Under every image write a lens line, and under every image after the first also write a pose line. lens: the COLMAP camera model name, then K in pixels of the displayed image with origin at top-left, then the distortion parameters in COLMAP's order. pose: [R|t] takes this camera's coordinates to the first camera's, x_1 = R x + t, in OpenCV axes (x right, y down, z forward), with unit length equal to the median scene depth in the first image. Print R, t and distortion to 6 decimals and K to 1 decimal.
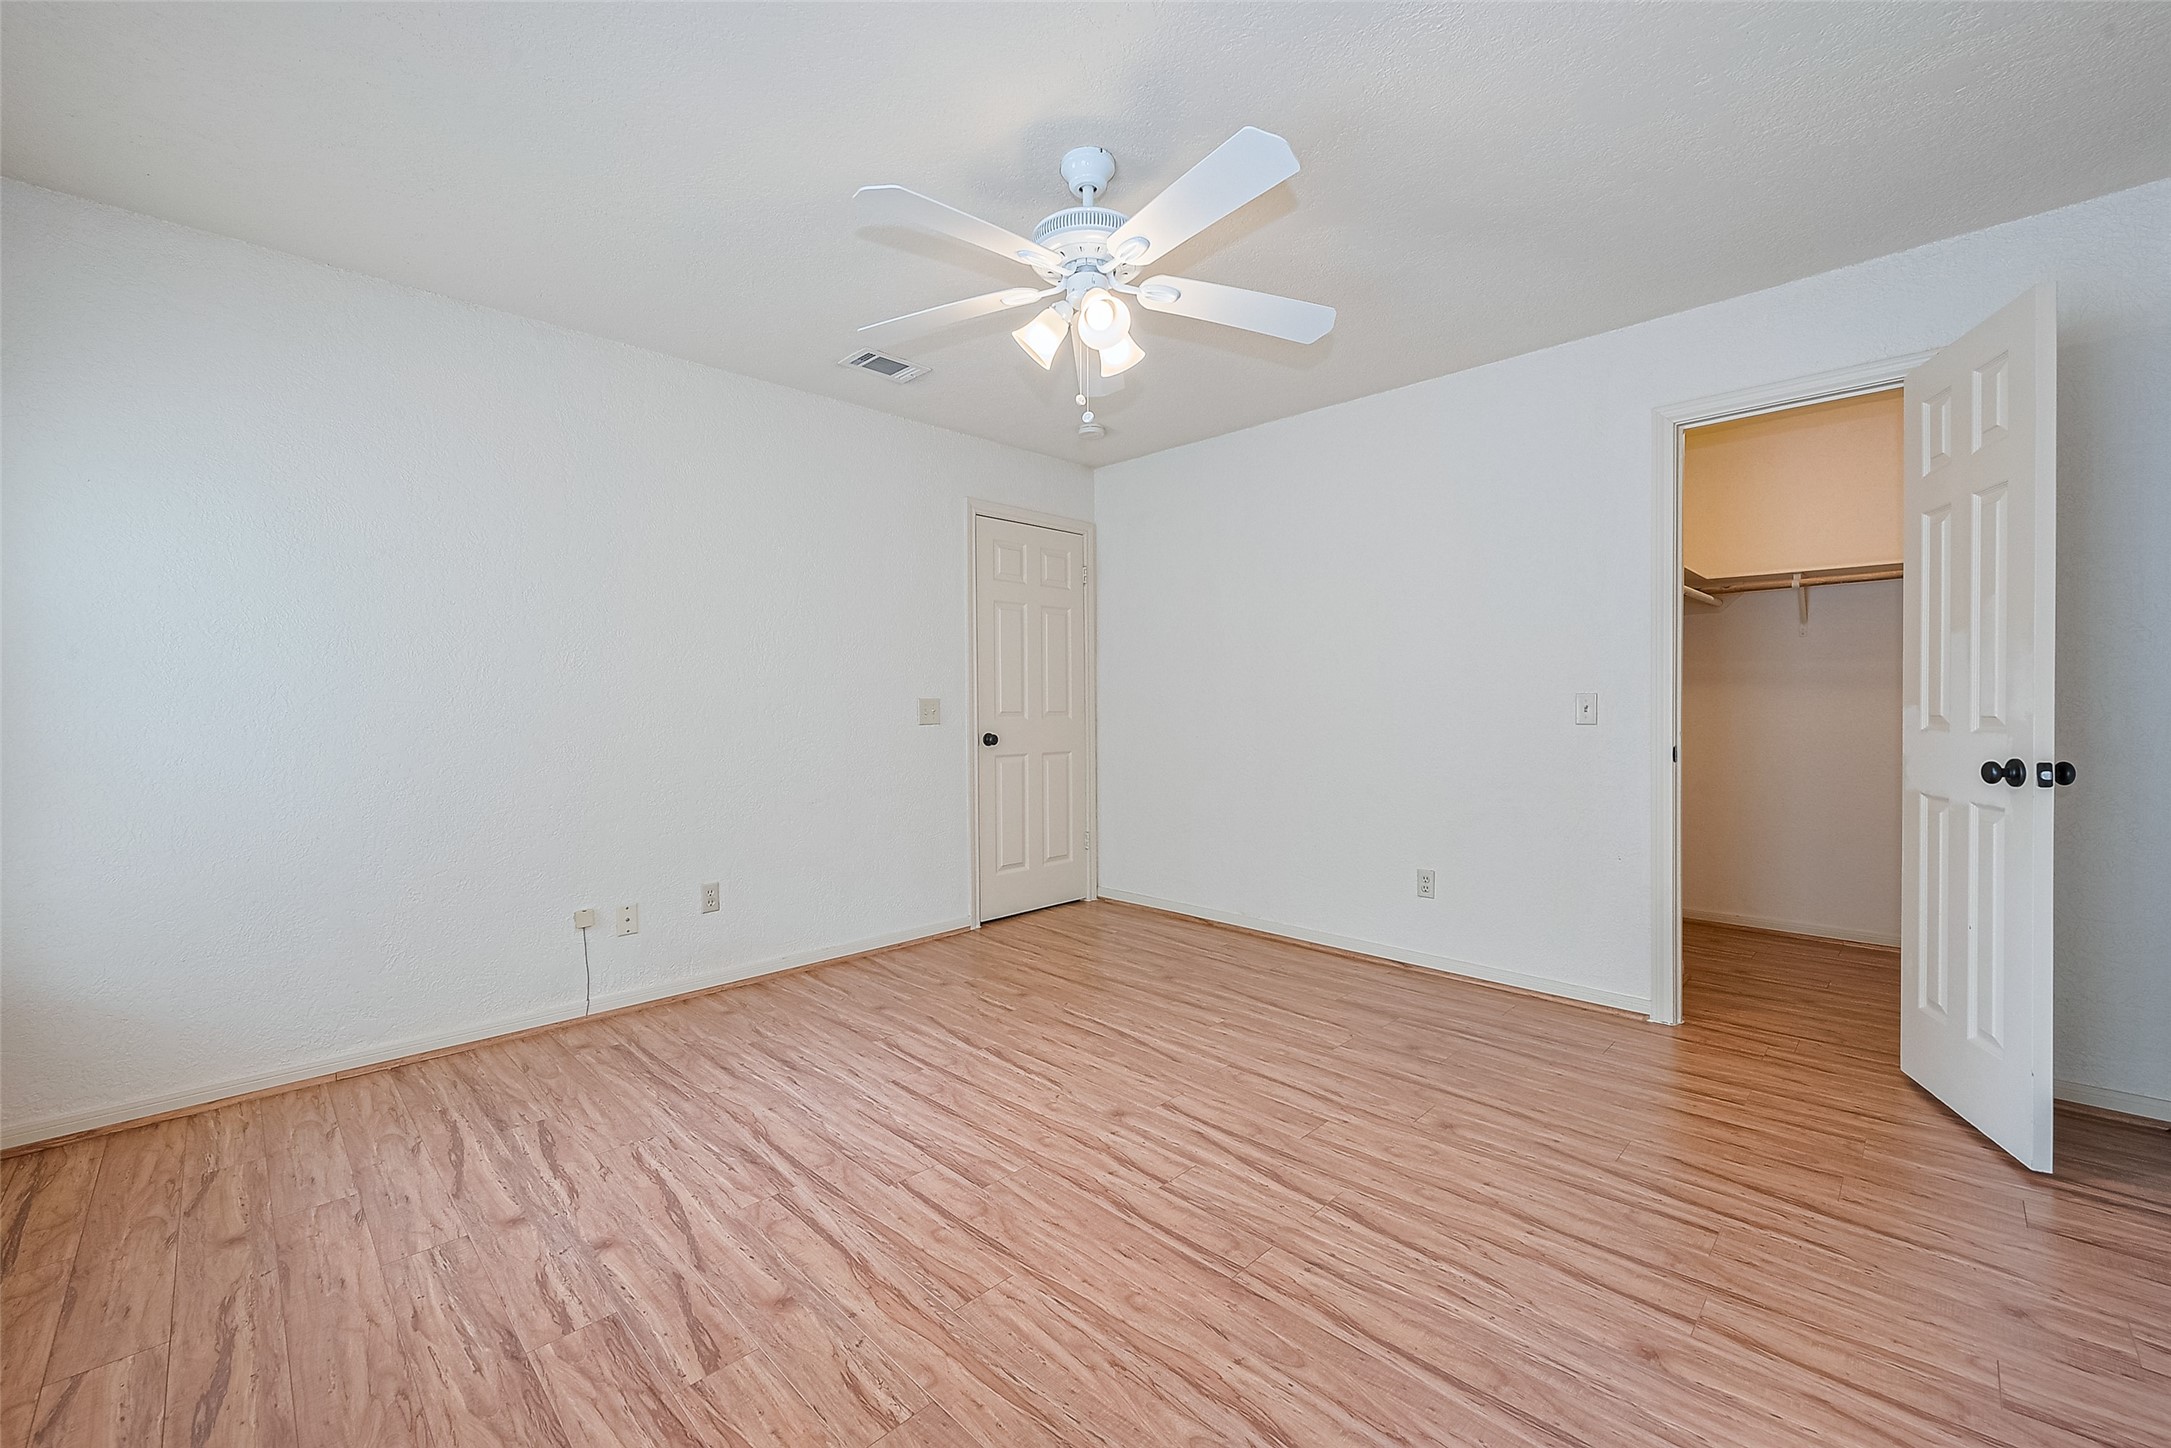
lens RADIAL K [[868.5, 0, 1108.8], [0, 868.5, 725.2], [0, 0, 1]] dist [0.002021, 0.000189]
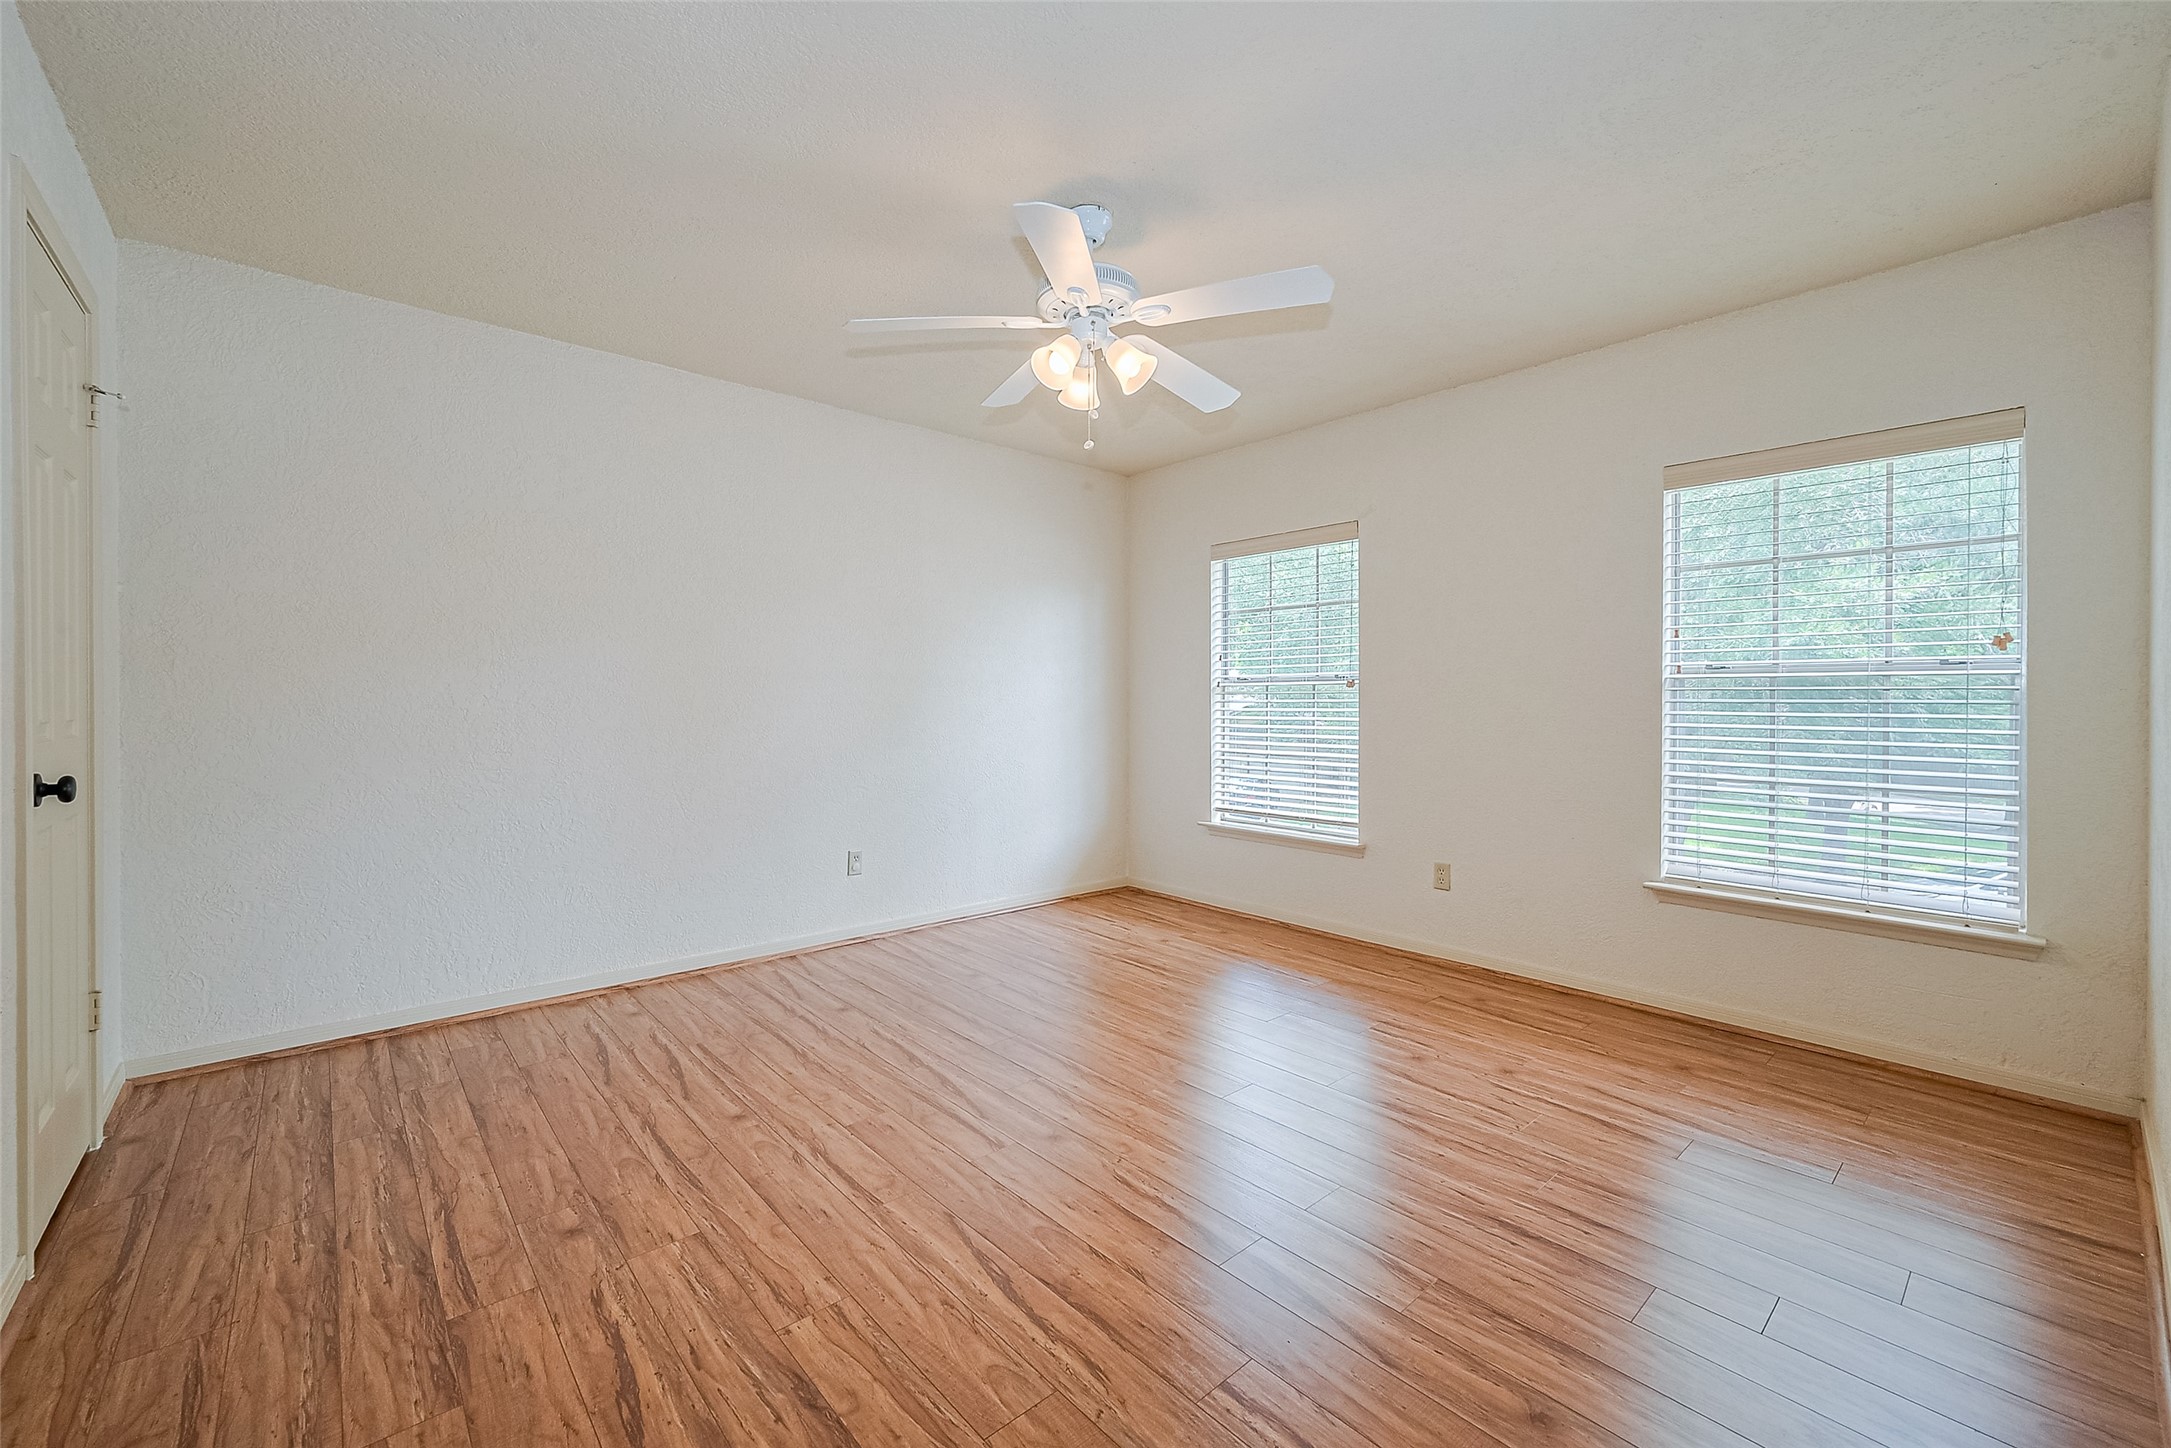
lens RADIAL K [[868.5, 0, 1108.8], [0, 868.5, 725.2], [0, 0, 1]] dist [0.002021, 0.000189]
pose [[-0.997487, 0.003317, 0.070777, -0.115635], [0.006347, 0.999070, 0.042639, -0.039325], [-0.070570, 0.042981, -0.996580, 1.920121]]
